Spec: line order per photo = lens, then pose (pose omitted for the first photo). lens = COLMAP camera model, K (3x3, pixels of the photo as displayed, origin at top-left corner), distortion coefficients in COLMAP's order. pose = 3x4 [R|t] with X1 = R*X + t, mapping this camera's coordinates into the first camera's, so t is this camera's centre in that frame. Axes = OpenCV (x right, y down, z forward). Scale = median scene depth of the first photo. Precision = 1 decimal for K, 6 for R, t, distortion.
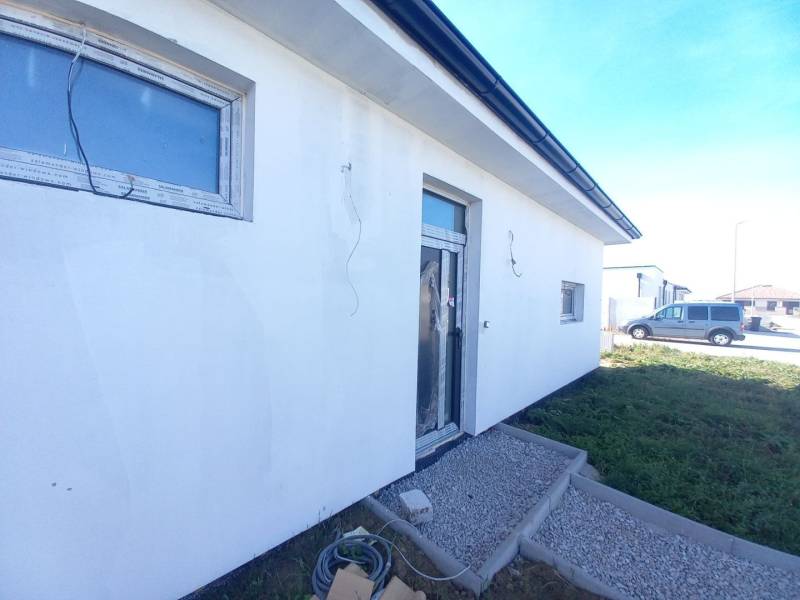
lens RADIAL K [[320.0, 0, 400.0], [0, 320.0, 300.0], [0, 0, 1]] dist [0.000070, 0.000142]
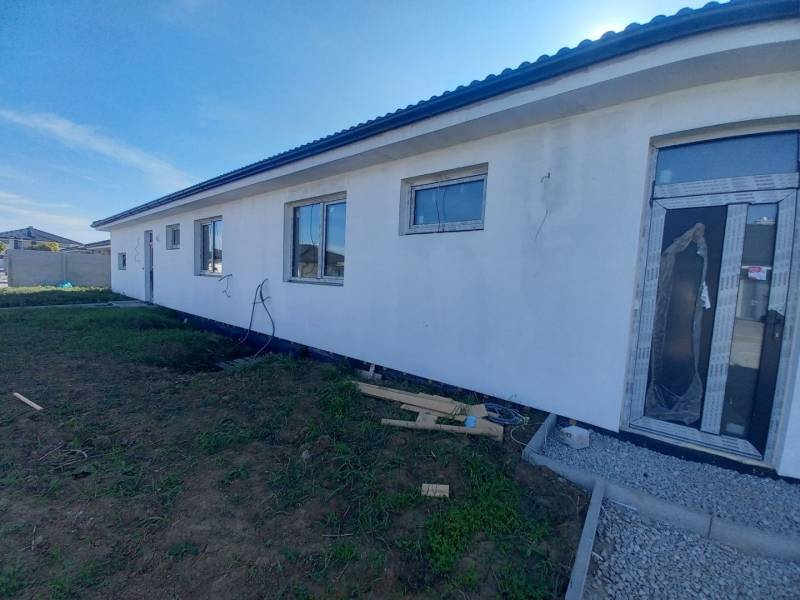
lens RADIAL K [[320.0, 0, 400.0], [0, 320.0, 300.0], [0, 0, 1]] dist [0.000070, 0.000142]
pose [[0.087627, 0.042370, -0.995252, 0.884858], [-0.053595, 0.997849, 0.037762, 0.090447], [0.994711, 0.050031, 0.089710, 0.159951]]
